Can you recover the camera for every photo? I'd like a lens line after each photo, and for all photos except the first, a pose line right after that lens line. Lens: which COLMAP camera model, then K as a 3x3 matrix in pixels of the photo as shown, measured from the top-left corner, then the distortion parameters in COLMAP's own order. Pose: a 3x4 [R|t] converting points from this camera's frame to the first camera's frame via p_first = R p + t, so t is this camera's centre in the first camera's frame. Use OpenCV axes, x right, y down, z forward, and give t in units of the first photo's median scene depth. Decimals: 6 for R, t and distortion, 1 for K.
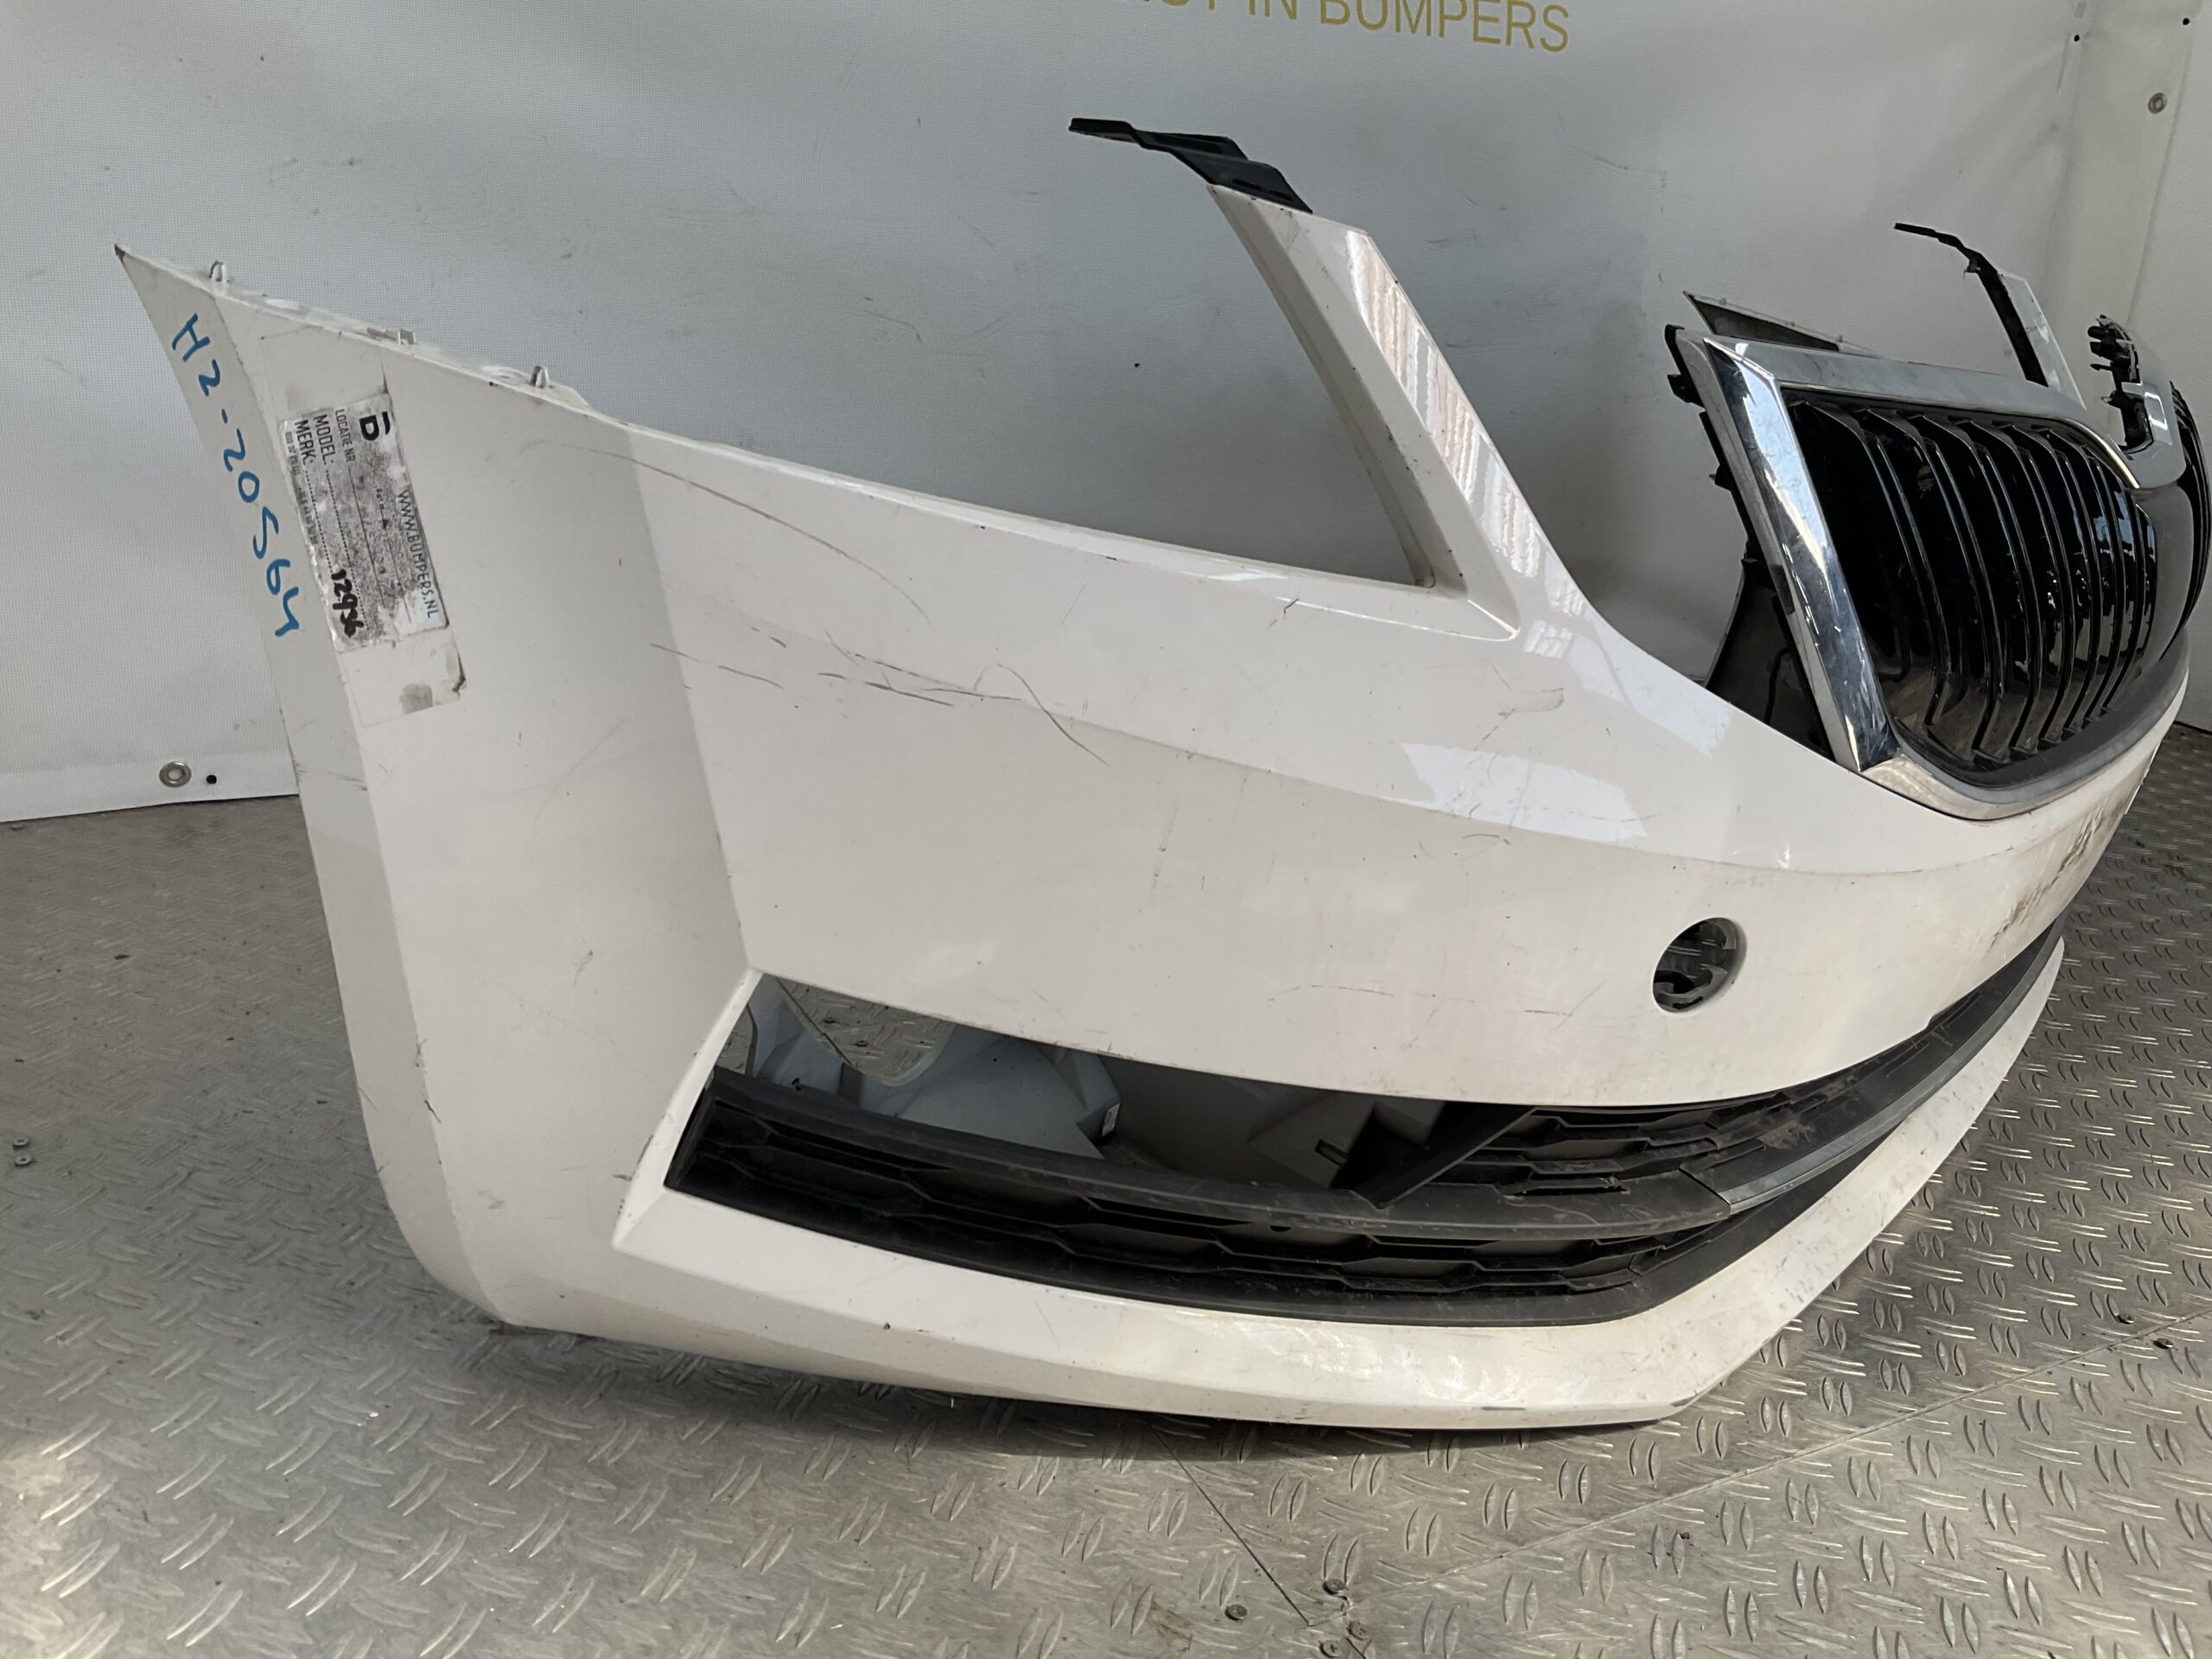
lens RADIAL K [[1833.9, 0, 1109.0], [0, 1833.9, 819.4], [0, 0, 1]] dist [0.078722, -0.147849]
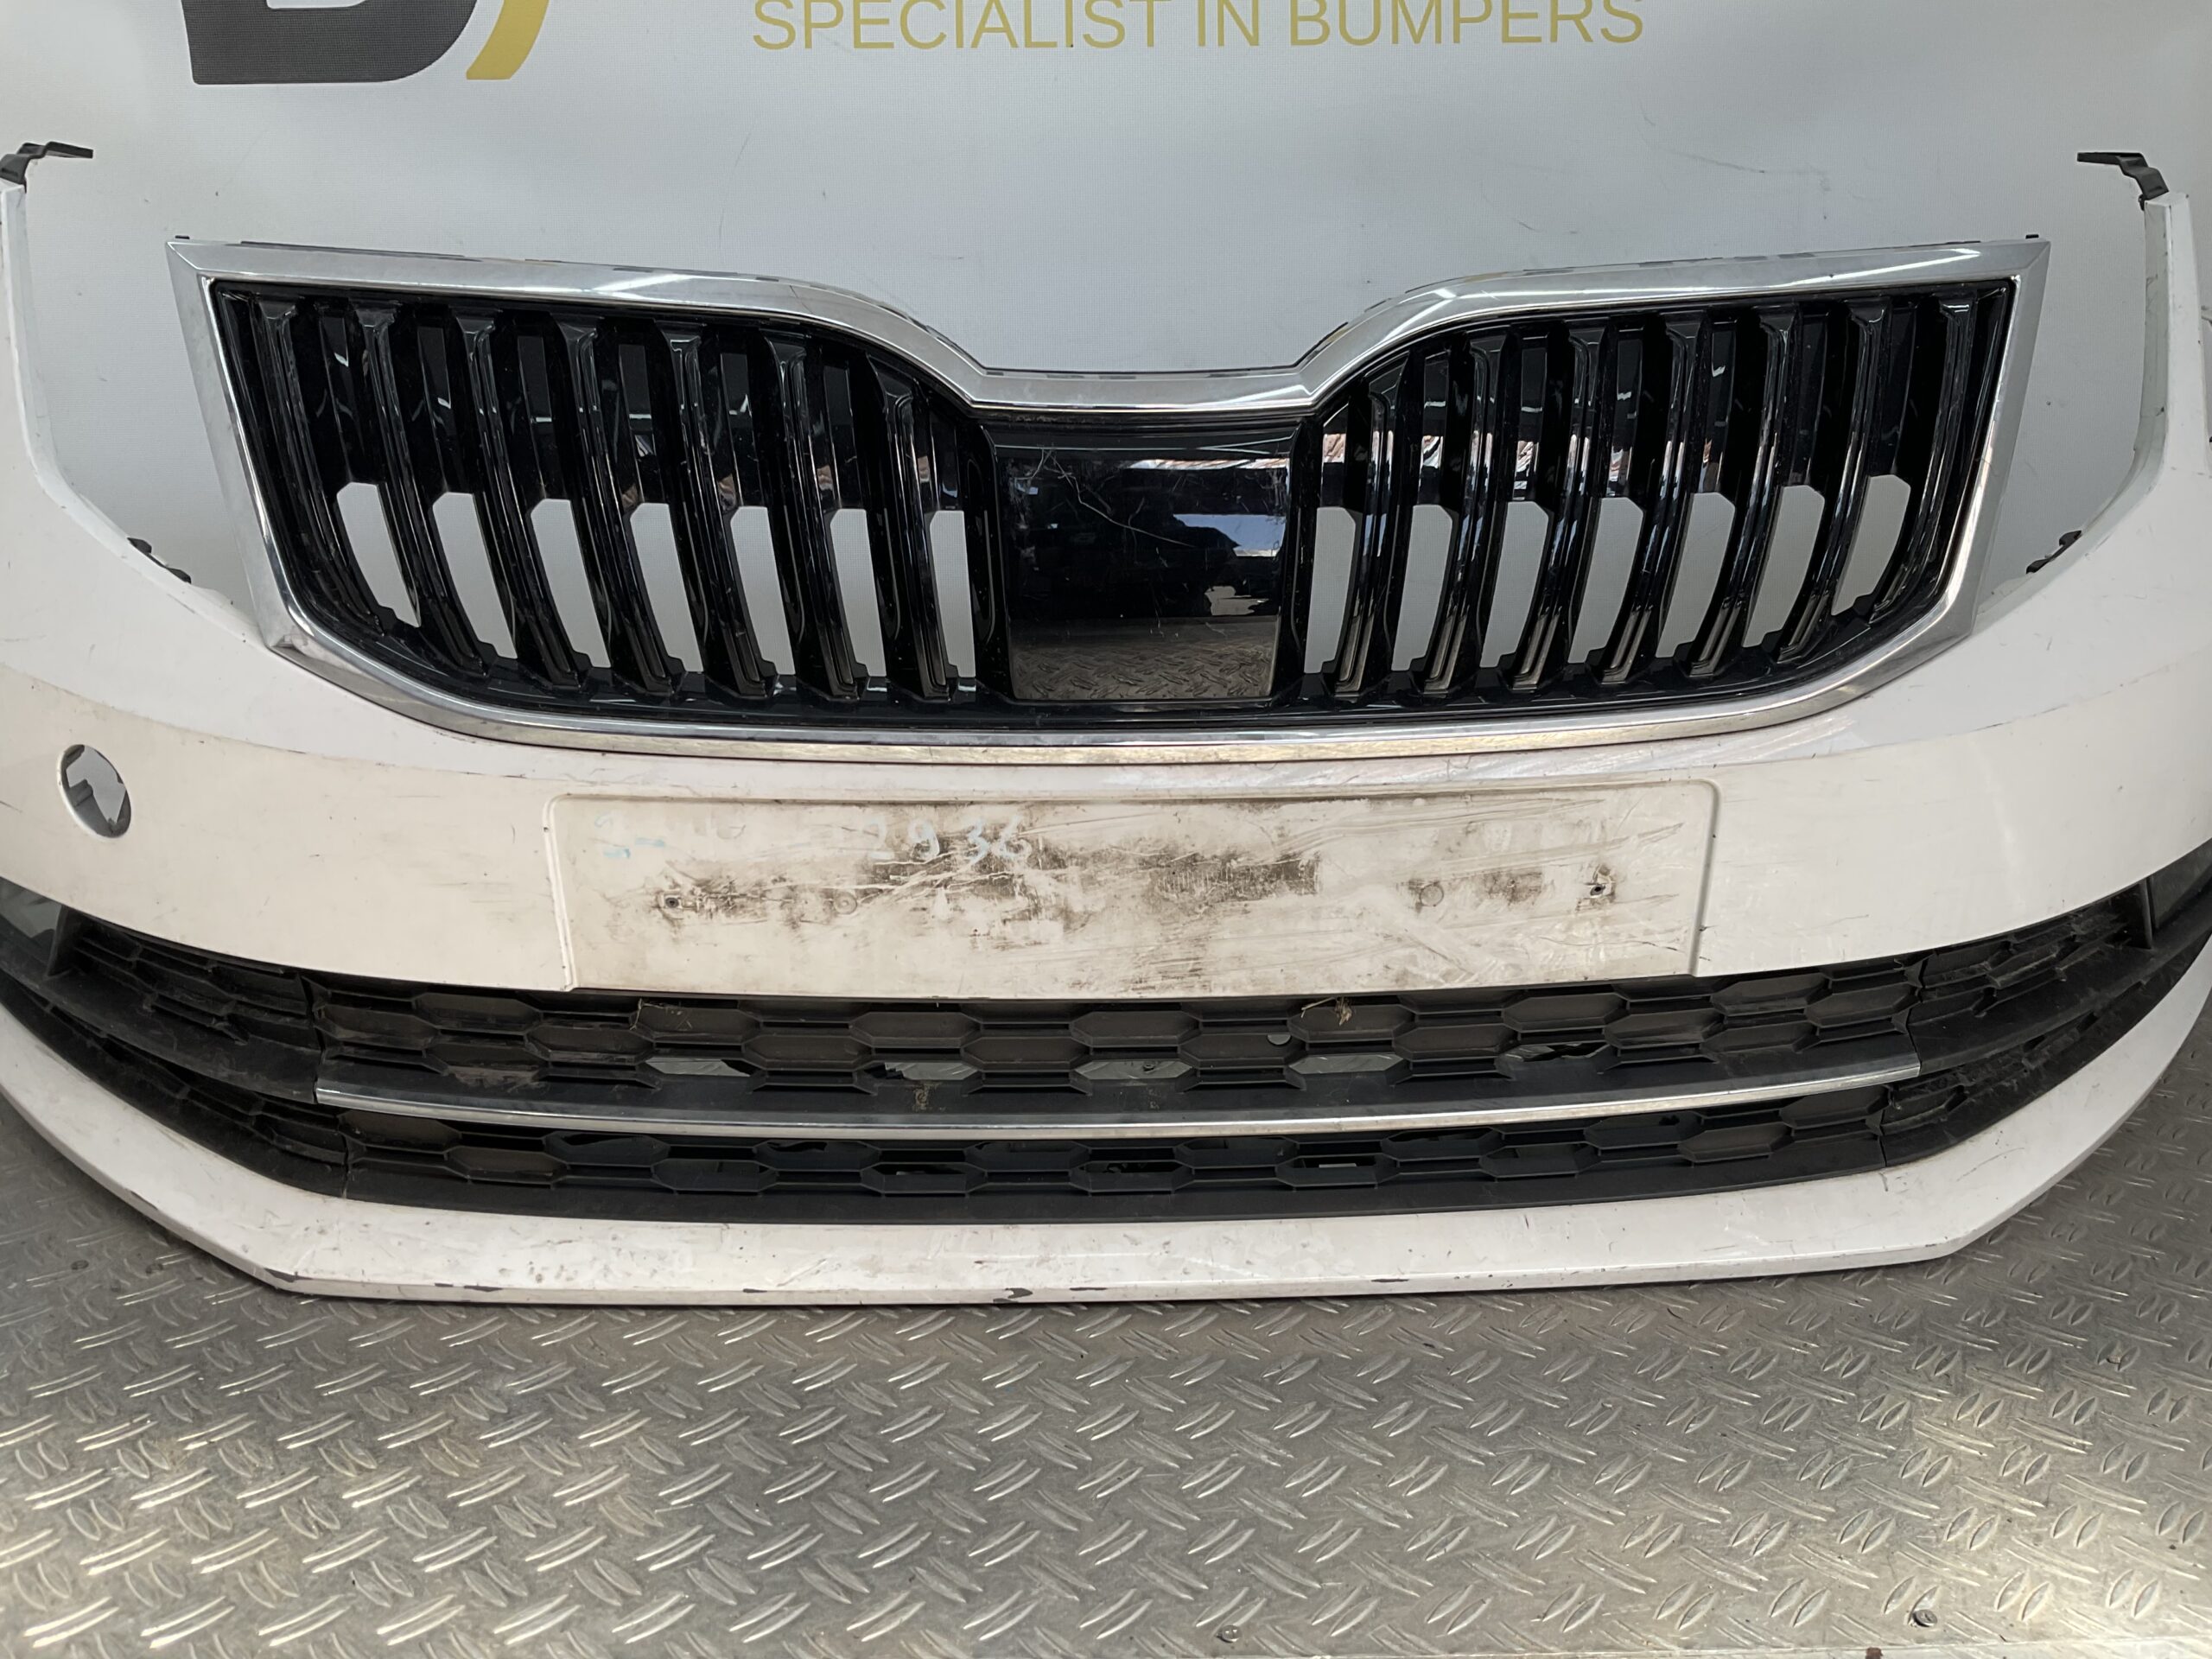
lens RADIAL K [[1833.9, 0, 1109.0], [0, 1833.9, 819.4], [0, 0, 1]] dist [0.078722, -0.147849]
pose [[0.891898, 0.037012, -0.450719, 0.993164], [-0.078959, 0.994082, -0.074614, 0.037744], [0.445290, 0.102136, 0.889542, 0.436700]]
